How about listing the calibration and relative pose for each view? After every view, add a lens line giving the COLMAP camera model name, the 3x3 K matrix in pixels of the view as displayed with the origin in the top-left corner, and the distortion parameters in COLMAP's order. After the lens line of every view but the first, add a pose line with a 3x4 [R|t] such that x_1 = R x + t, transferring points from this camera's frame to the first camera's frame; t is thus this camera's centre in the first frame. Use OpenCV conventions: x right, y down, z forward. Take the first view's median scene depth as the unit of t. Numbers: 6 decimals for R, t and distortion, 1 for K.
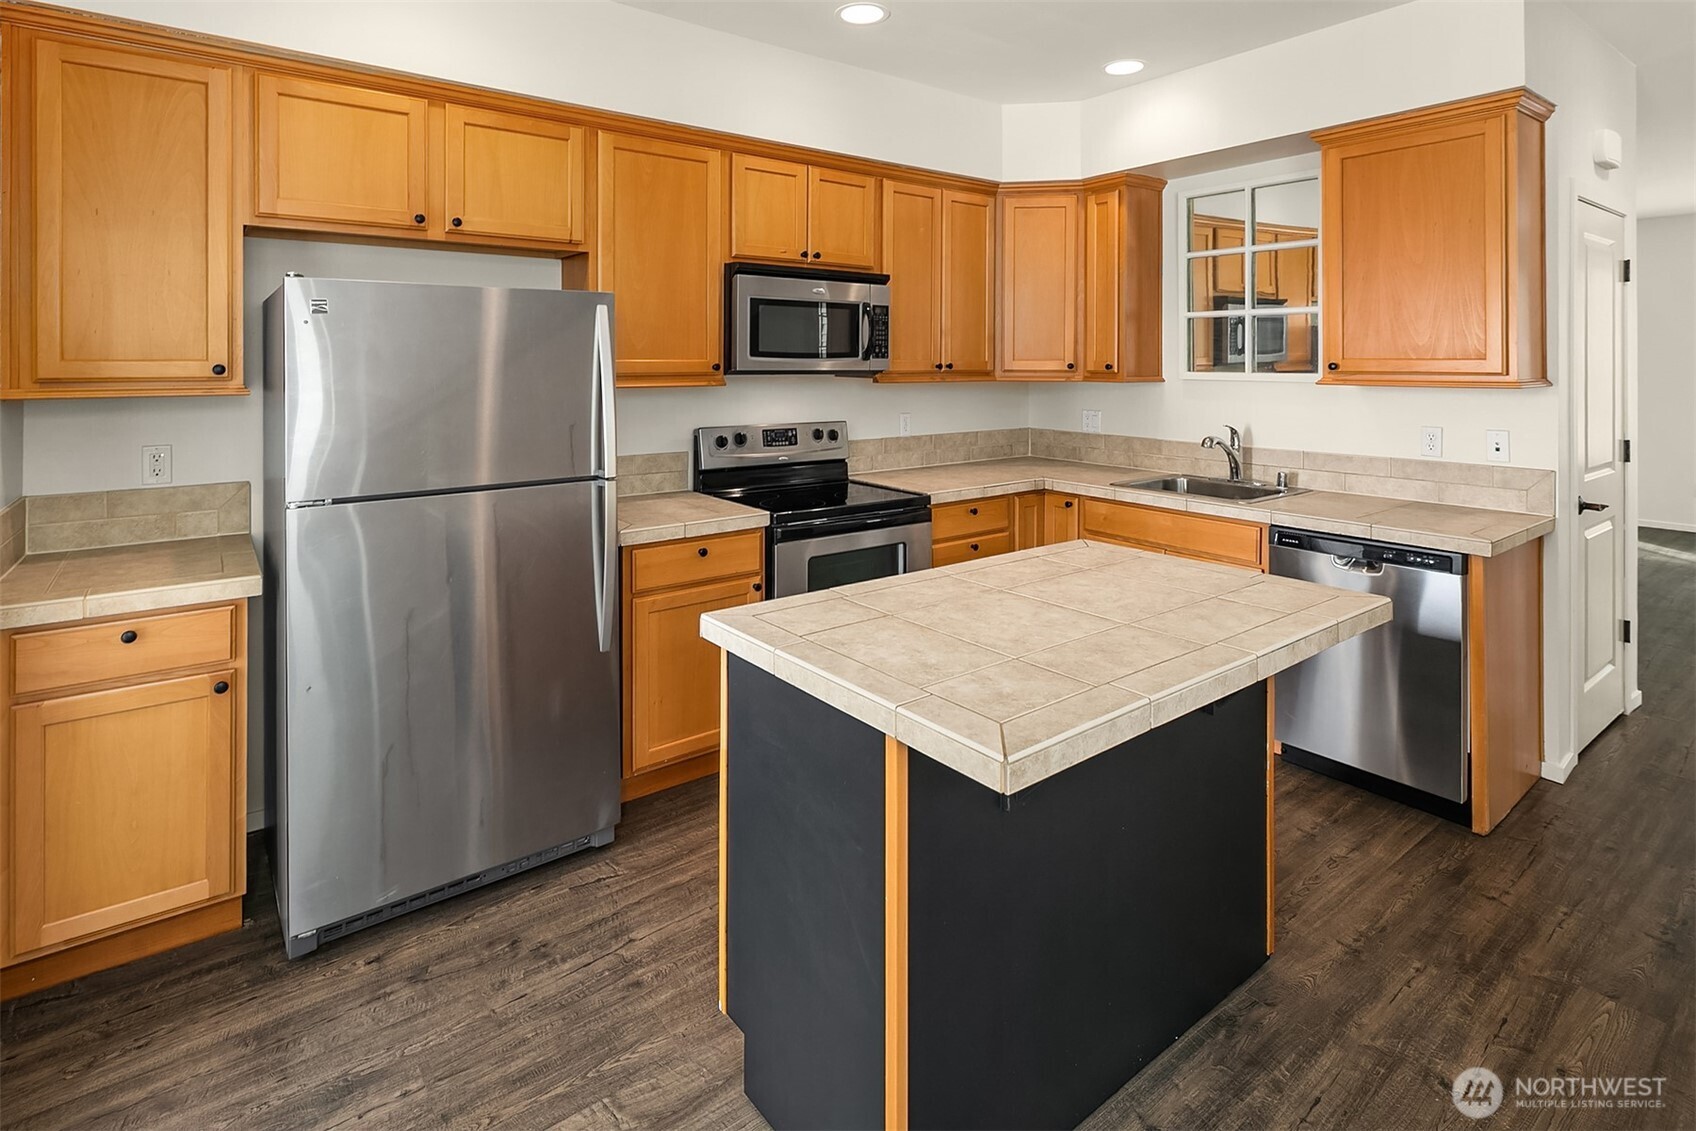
lens RADIAL K [[848.9, 0, 842.8], [0, 848.9, 562.4], [0, 0, 1]] dist [0.002662, -0.006686]
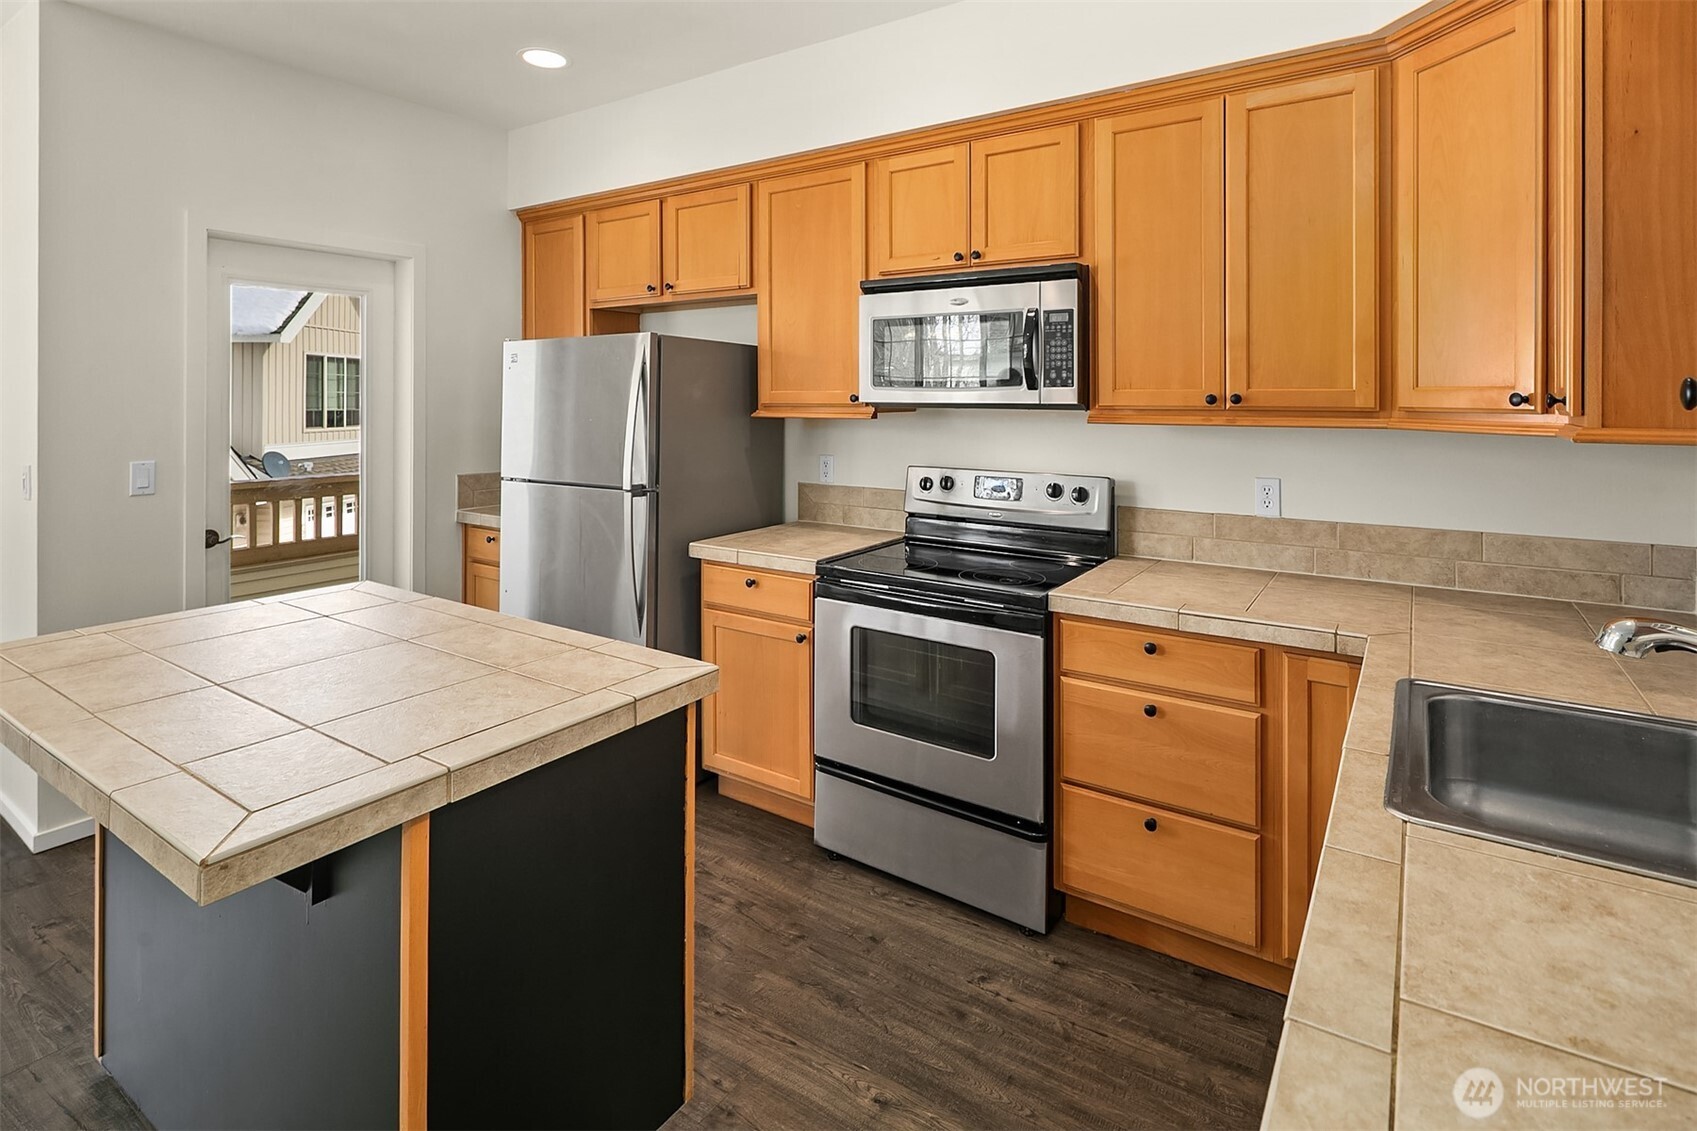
lens RADIAL K [[838.3, 0, 848.5], [0, 838.3, 565.5], [0, 0, 1]] dist [-0.035534, -0.000303]
pose [[0.301778, 0.189236, -0.934409, 0.652376], [-0.217502, 0.967922, 0.125778, -0.151171], [0.928236, 0.165279, 0.333257, 0.651478]]
